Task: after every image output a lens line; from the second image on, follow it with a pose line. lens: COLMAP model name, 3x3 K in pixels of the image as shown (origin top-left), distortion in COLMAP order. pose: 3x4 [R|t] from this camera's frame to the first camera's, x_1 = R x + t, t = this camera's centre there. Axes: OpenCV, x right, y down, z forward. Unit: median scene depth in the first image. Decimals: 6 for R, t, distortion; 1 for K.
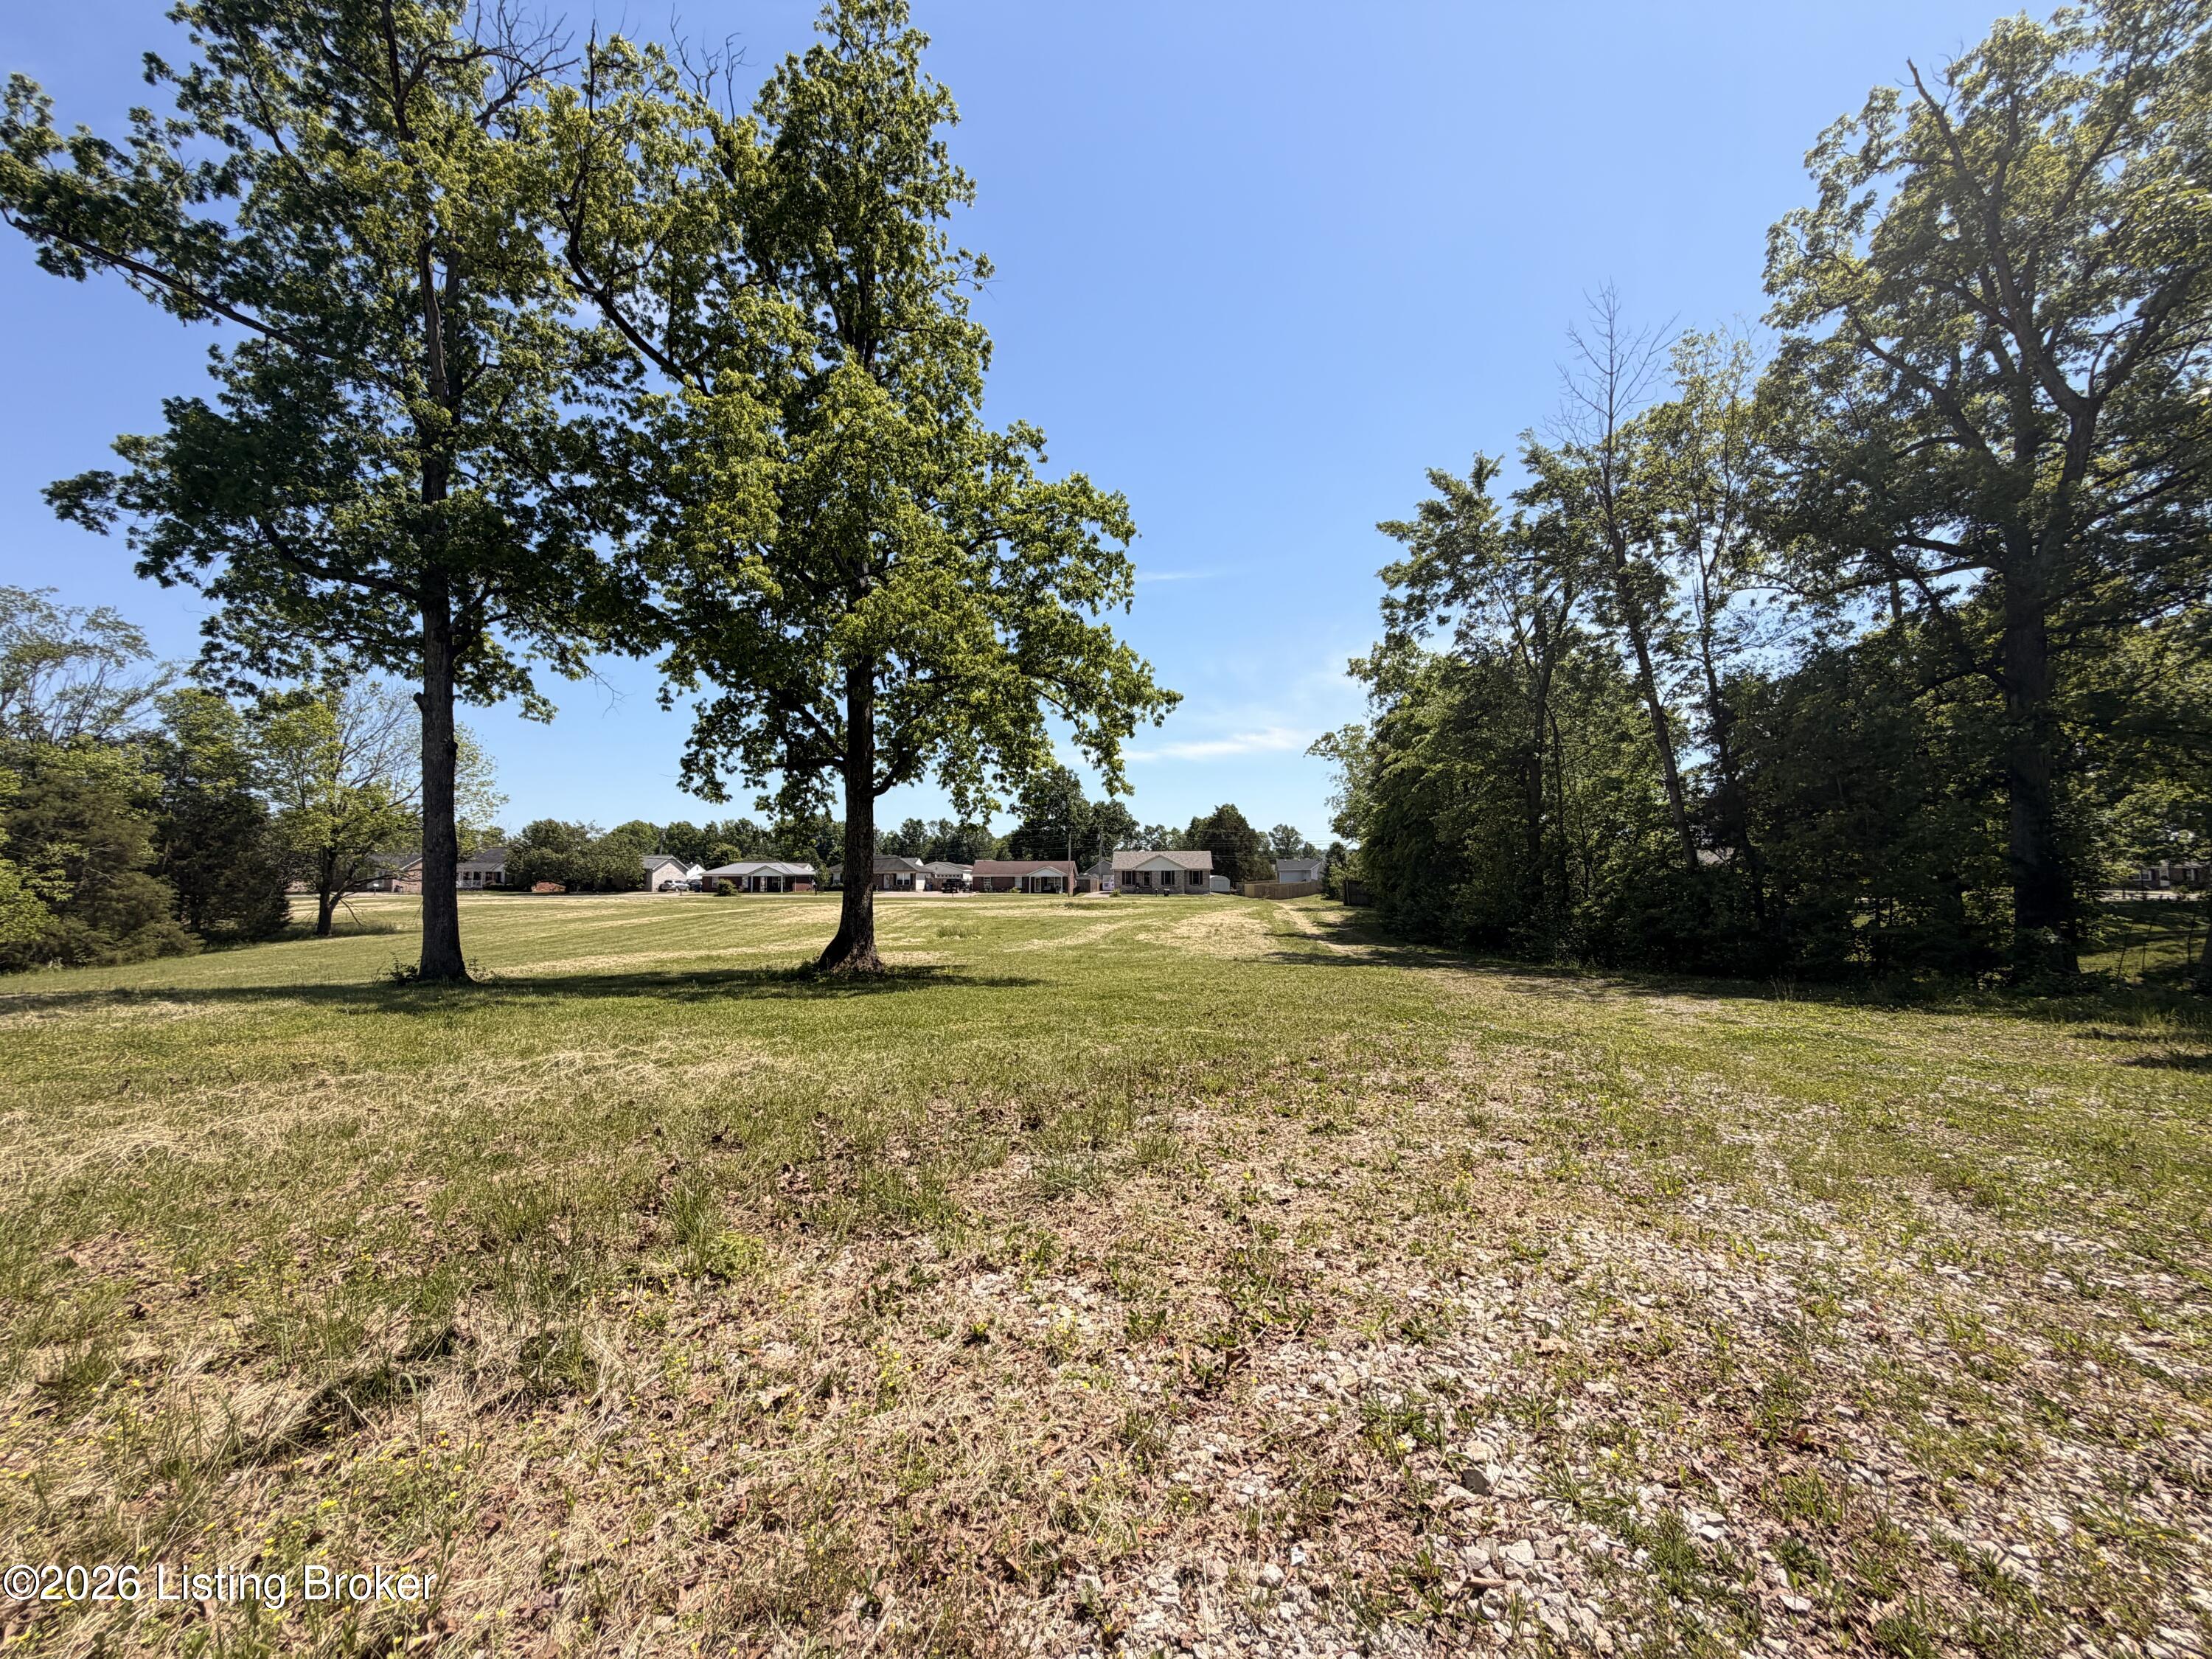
lens RADIAL K [[884.4, 0, 1096.4], [0, 884.4, 832.7], [0, 0, 1]] dist [-0.000101, 0.000054]
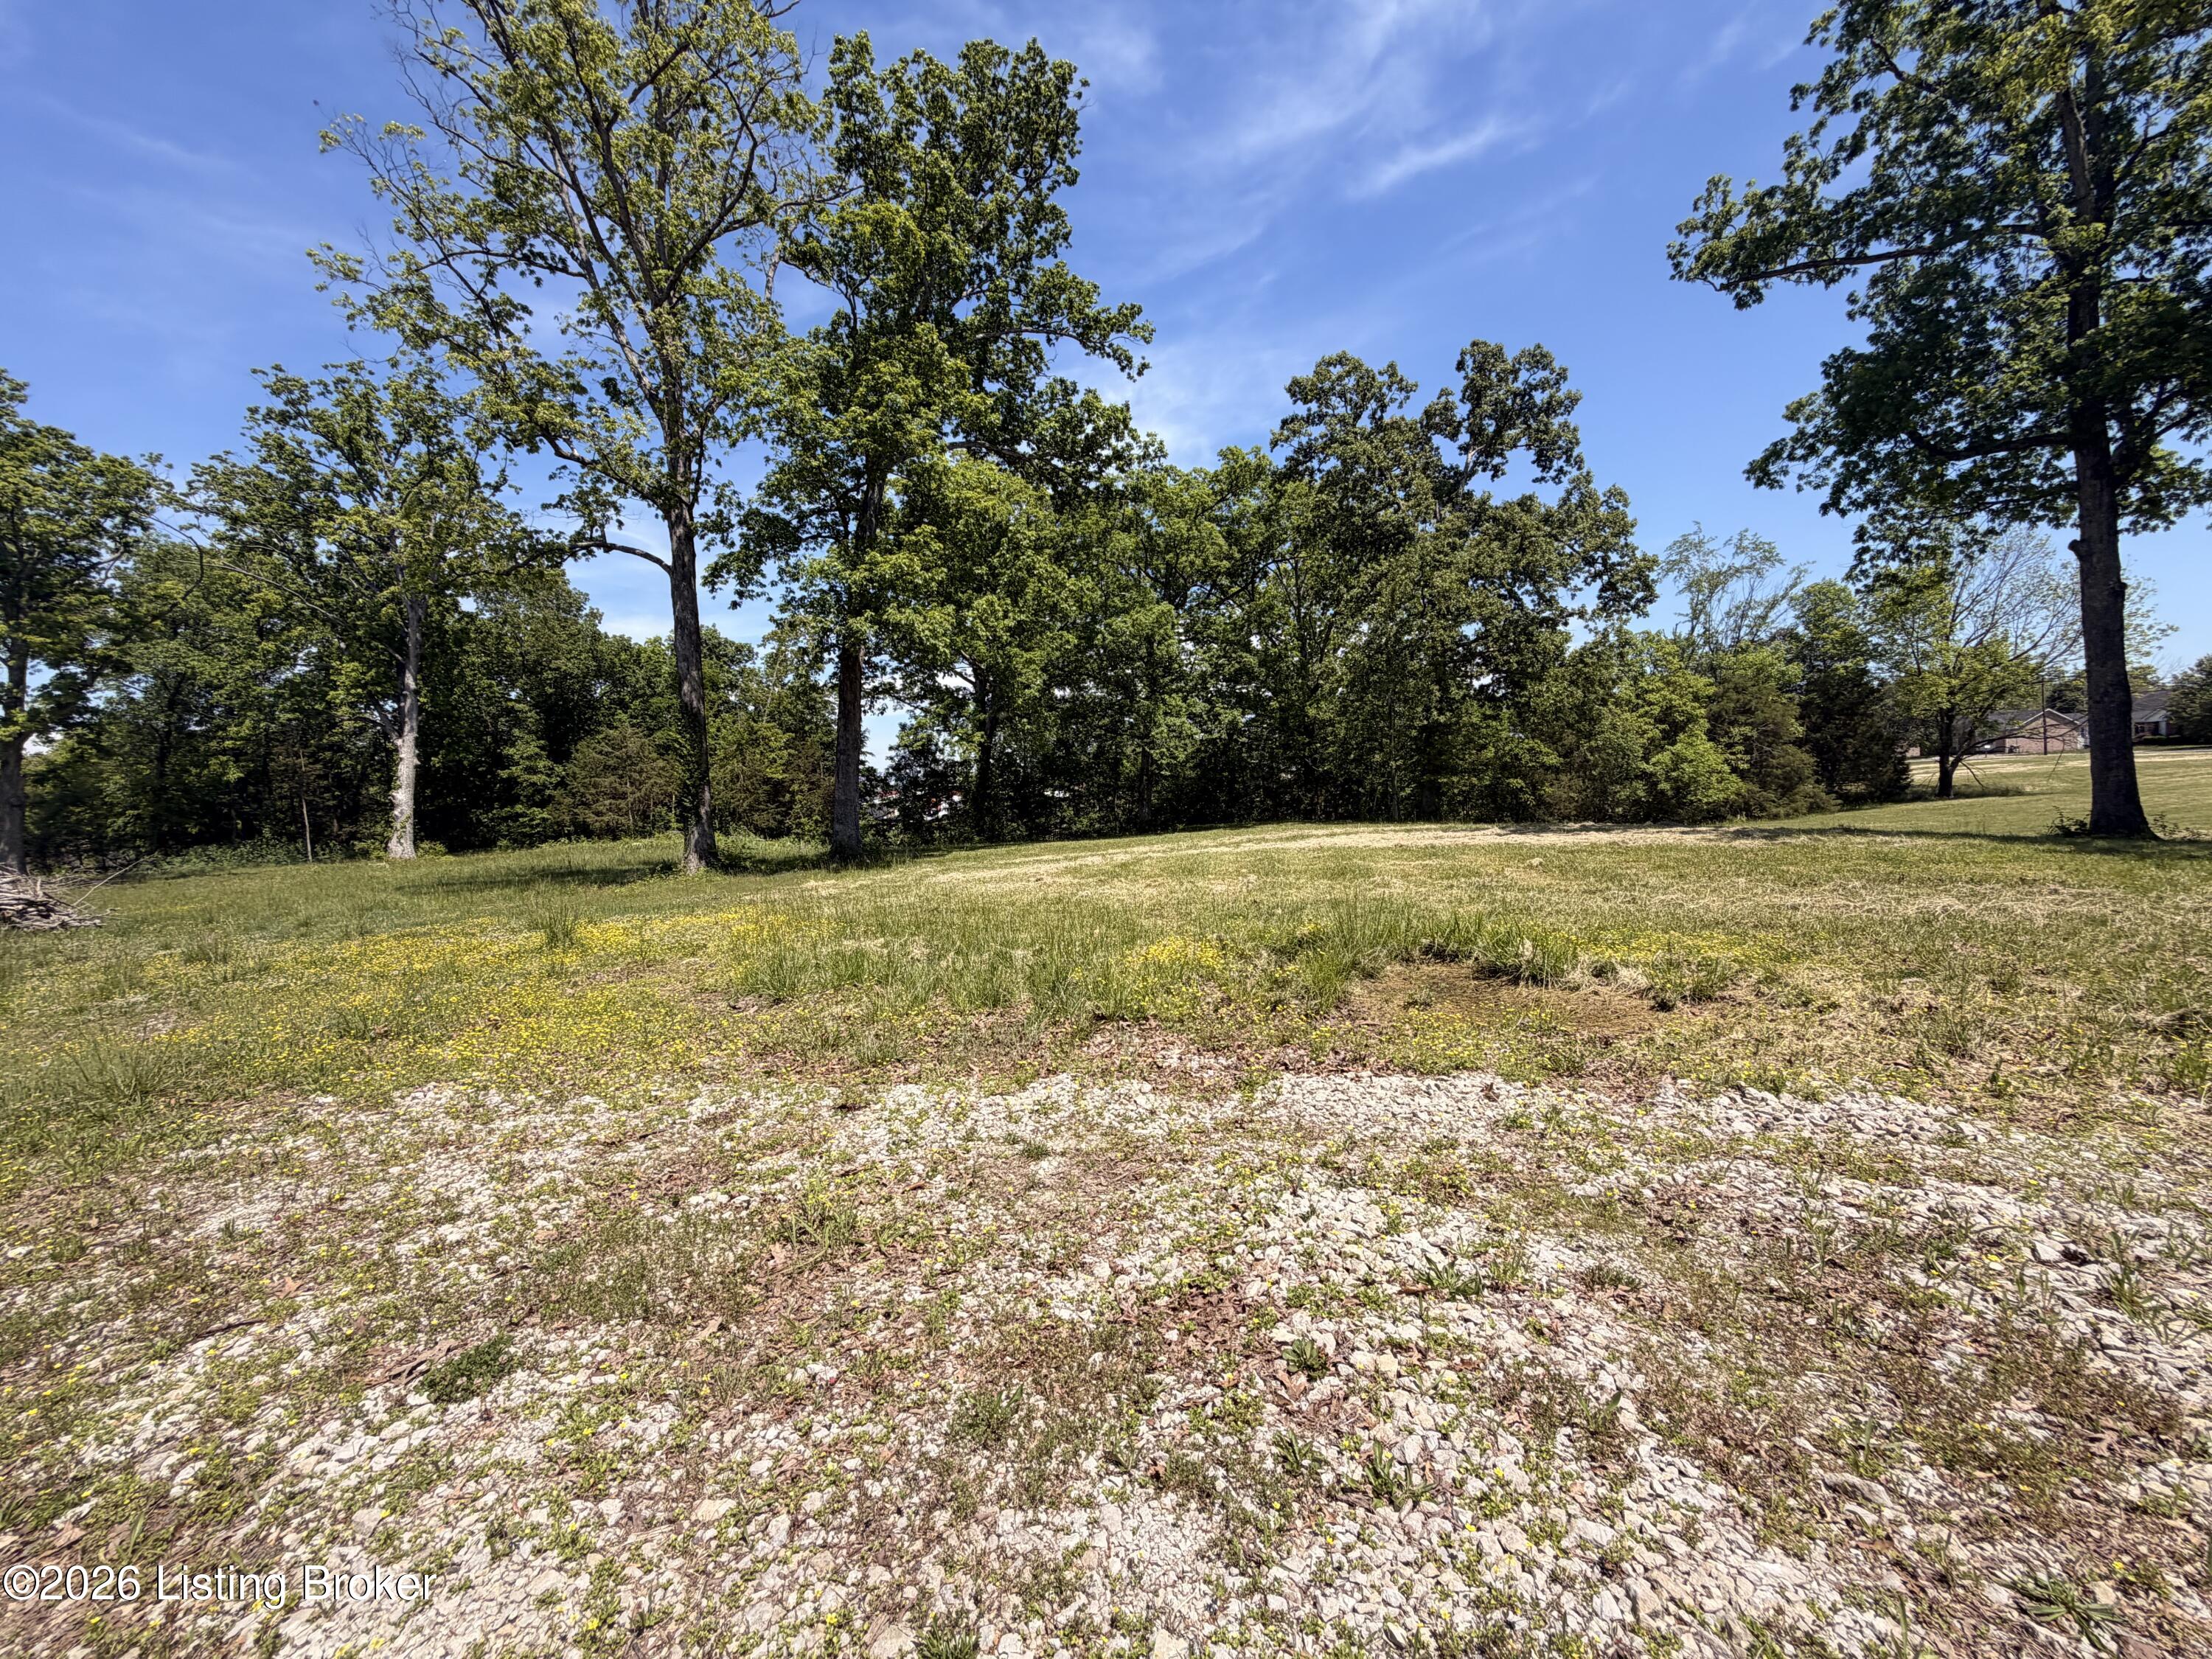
lens RADIAL K [[884.4, 0, 1096.4], [0, 884.4, 832.7], [0, 0, 1]] dist [-0.000101, 0.000054]
pose [[0.104845, 0.040771, -0.993653, 0.082175], [0.108716, 0.992701, 0.052203, -0.005972], [0.988528, -0.113500, 0.099647, -0.162106]]
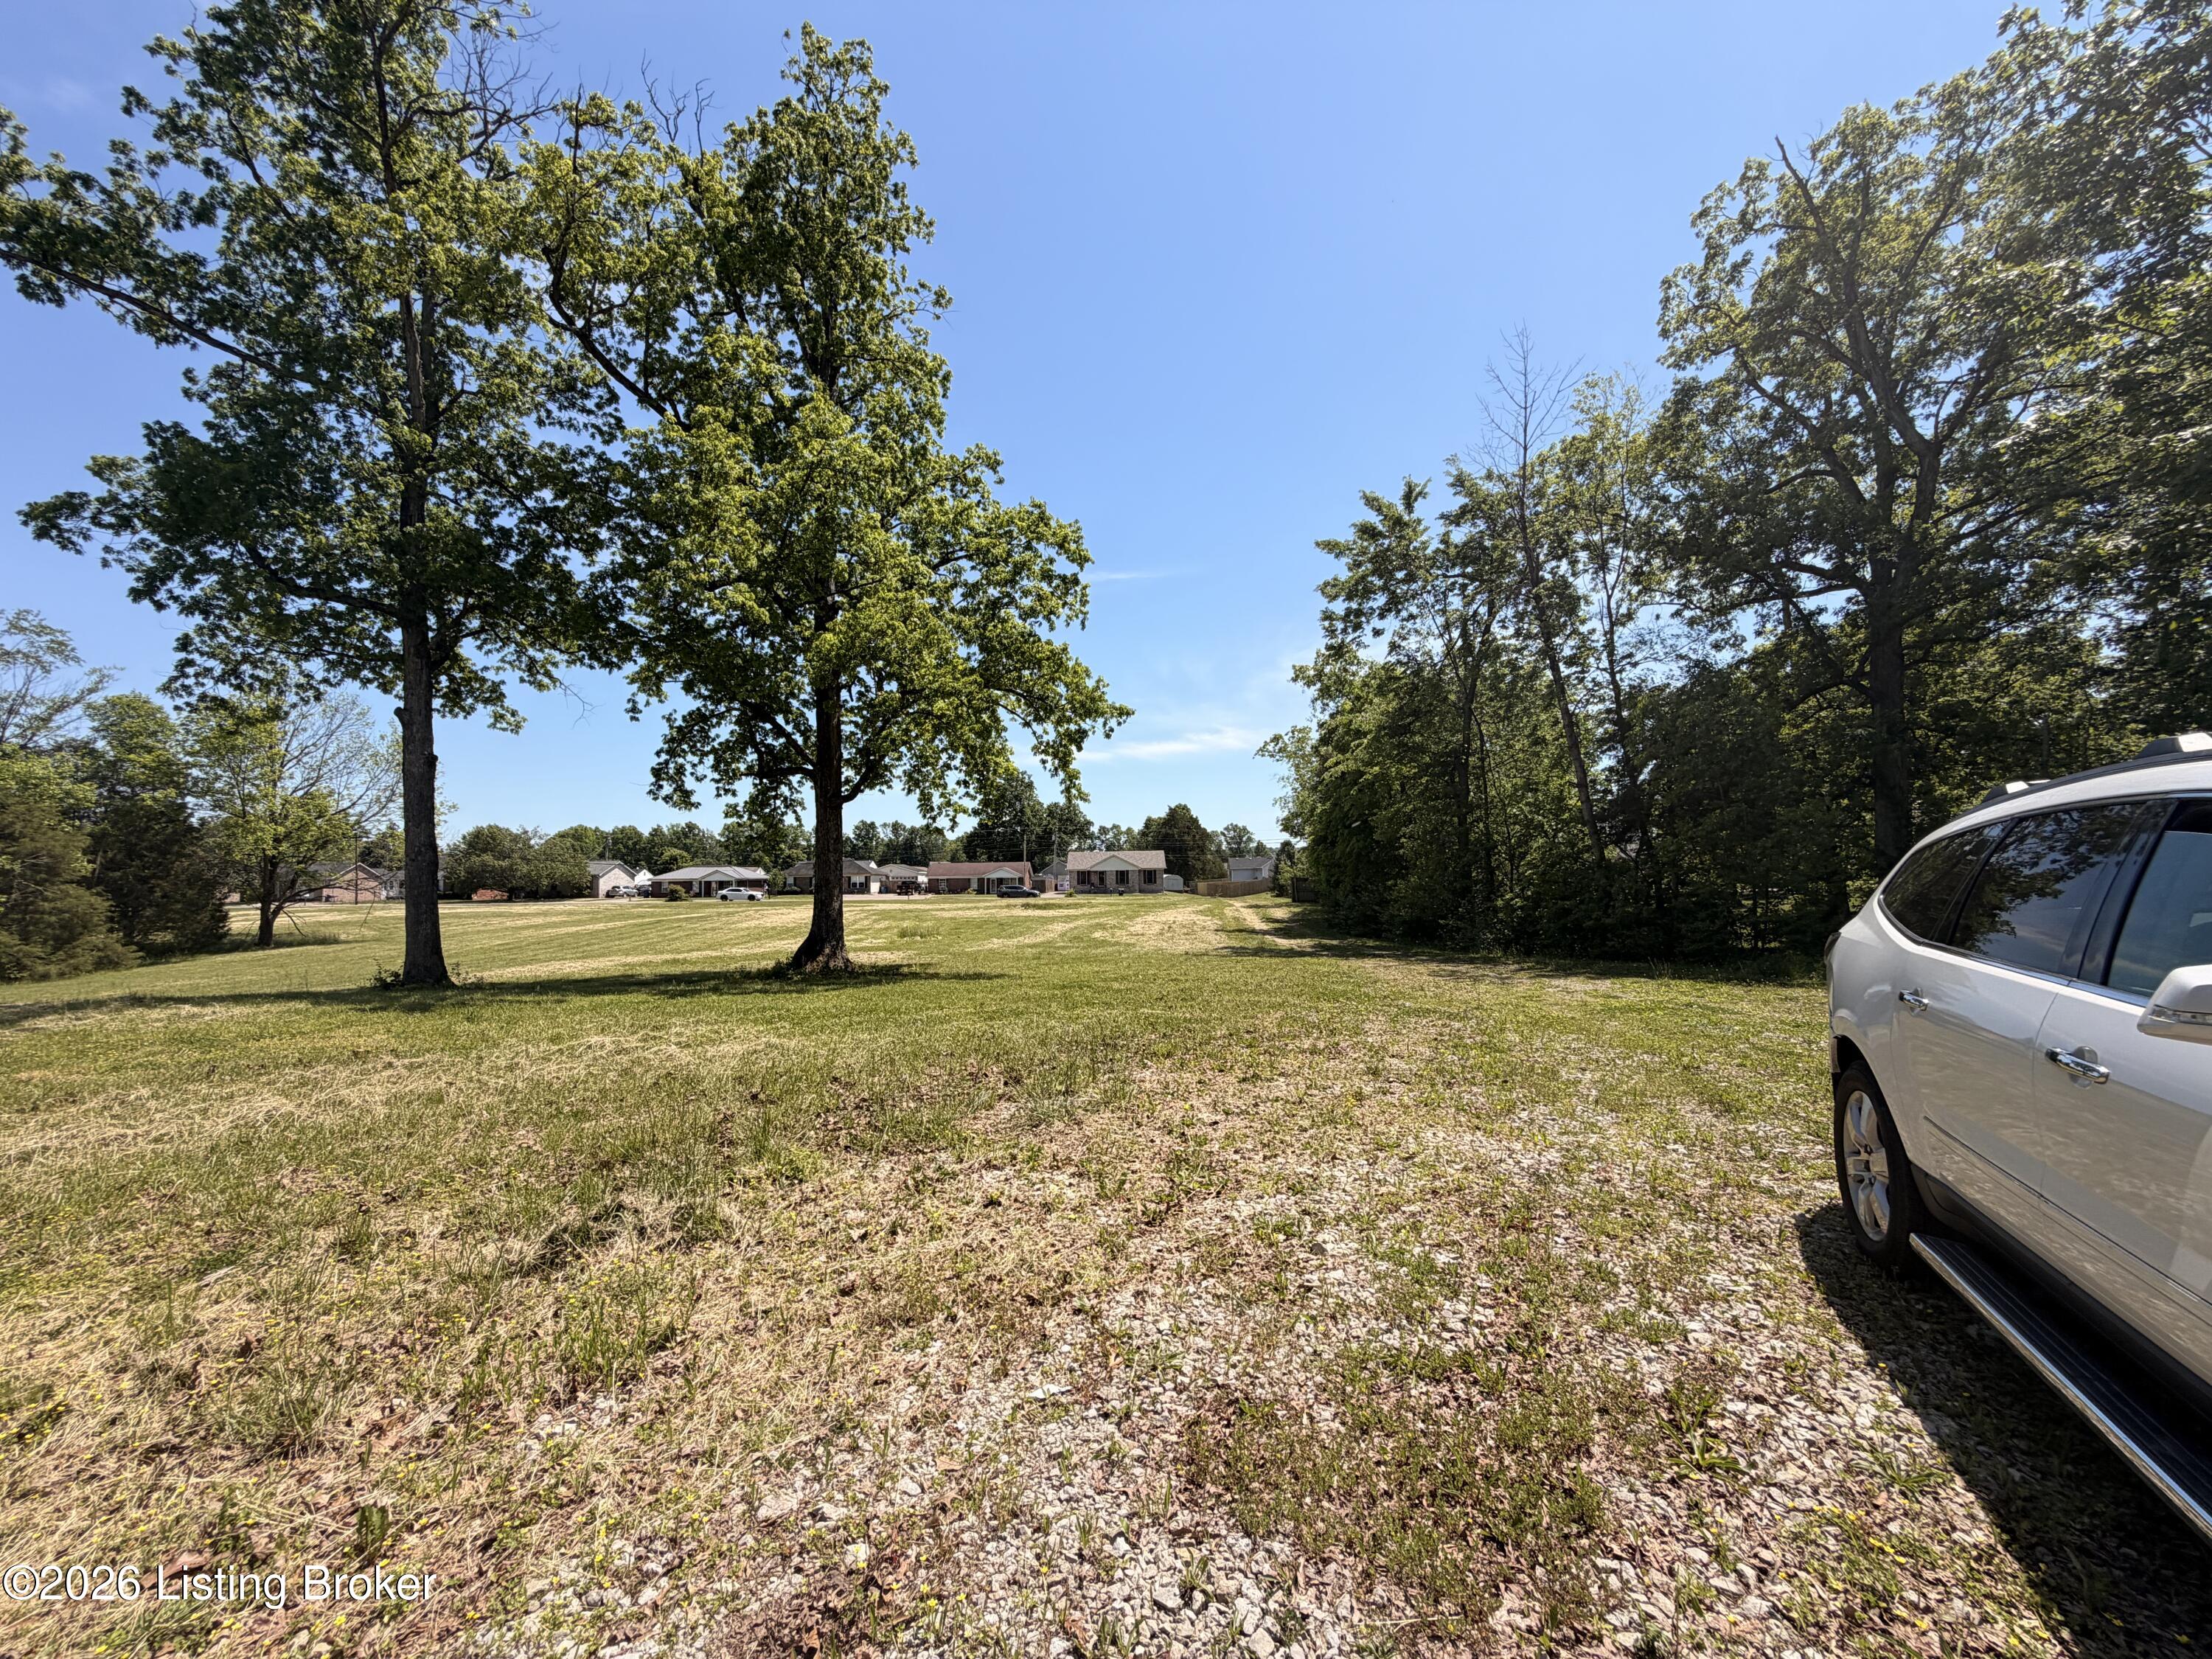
lens RADIAL K [[884.4, 0, 1096.4], [0, 884.4, 832.7], [0, 0, 1]] dist [-0.000101, 0.000054]
pose [[0.998606, -0.009617, 0.051902, -0.005476], [0.009628, 0.999954, 0.000056, -0.003134], [-0.051900, 0.000444, 0.998652, -0.063916]]
